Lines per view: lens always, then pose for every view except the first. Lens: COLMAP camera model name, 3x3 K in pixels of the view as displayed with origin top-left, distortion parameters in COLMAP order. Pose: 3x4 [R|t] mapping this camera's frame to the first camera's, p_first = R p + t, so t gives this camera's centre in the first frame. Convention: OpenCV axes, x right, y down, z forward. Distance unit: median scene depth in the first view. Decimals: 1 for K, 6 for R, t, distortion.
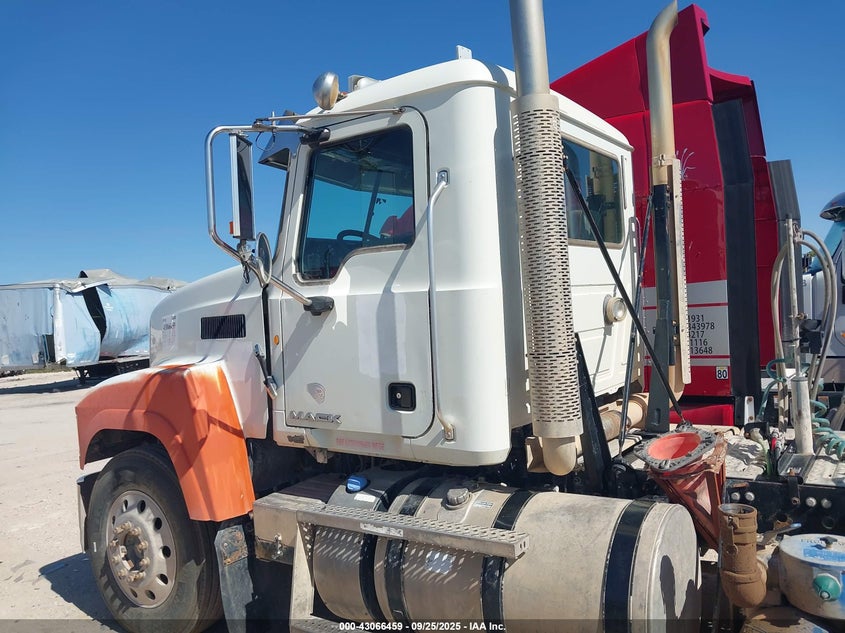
lens RADIAL K [[678.1, 0, 422.5], [0, 678.1, 316.5], [0, 0, 1]] dist [-0.027648, -0.001108]
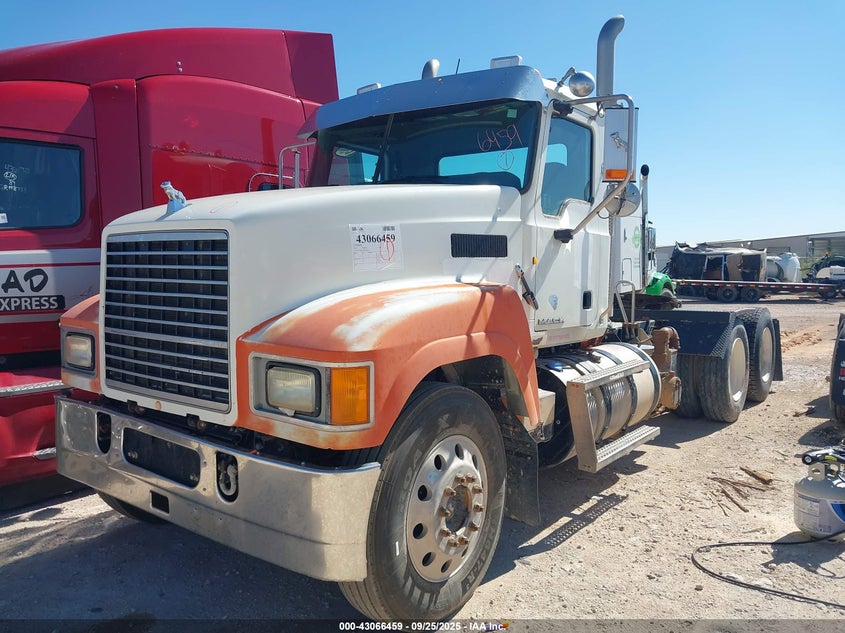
lens RADIAL K [[678.1, 0, 422.5], [0, 678.1, 316.5], [0, 0, 1]] dist [-0.027648, -0.001108]
pose [[0.036847, -0.012749, 0.999240, -1.337170], [-0.001240, 0.999917, 0.012804, 0.110909], [-0.999320, -0.001711, 0.036828, 1.081581]]
